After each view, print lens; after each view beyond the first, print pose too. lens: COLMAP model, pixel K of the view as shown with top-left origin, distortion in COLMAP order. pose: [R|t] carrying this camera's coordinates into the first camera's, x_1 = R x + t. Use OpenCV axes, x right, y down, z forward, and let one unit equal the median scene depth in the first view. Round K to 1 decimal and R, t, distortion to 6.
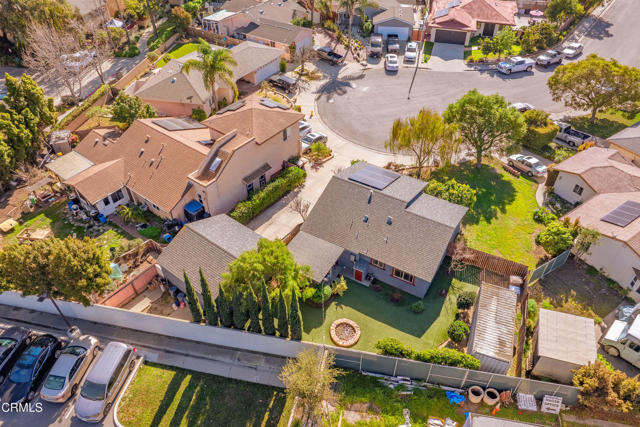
lens RADIAL K [[445.6, 0, 321.1], [0, 445.6, 206.1], [0, 0, 1]] dist [-0.043985, -0.002692]
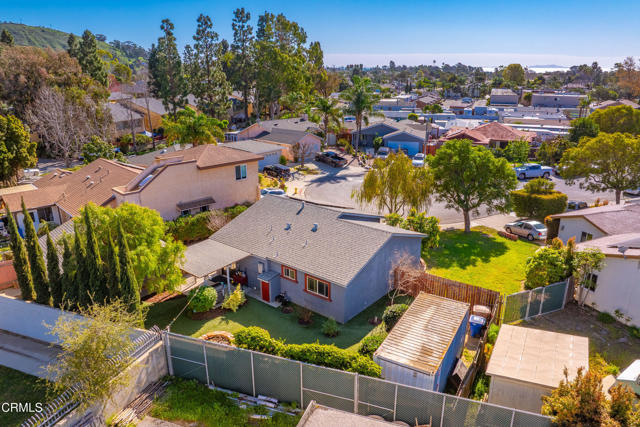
lens RADIAL K [[444.3, 0, 320.0], [0, 444.3, 213.5], [0, 0, 1]] dist [-0.042763, 0.005280]
pose [[0.988838, 0.053548, -0.139040, 0.216289], [-0.102918, 0.920261, -0.377528, 0.244148], [0.107737, 0.387624, 0.915500, 0.218464]]
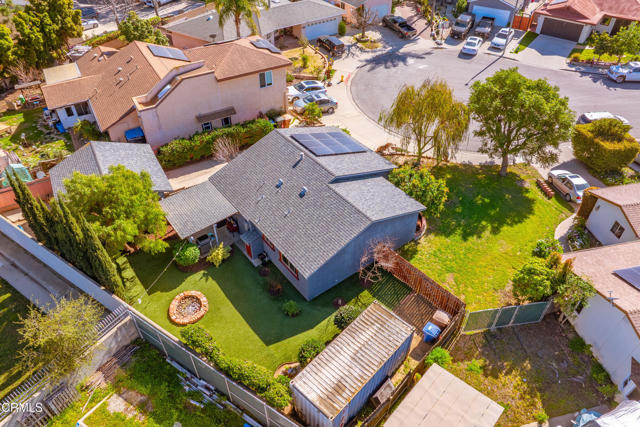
lens RADIAL K [[444.3, 0, 320.0], [0, 444.3, 213.5], [0, 0, 1]] dist [-0.042763, 0.005280]
pose [[0.928784, 0.253556, -0.270314, 0.317248], [-0.250119, 0.967040, 0.047692, 0.019754], [0.273497, 0.023315, 0.961590, 0.219326]]
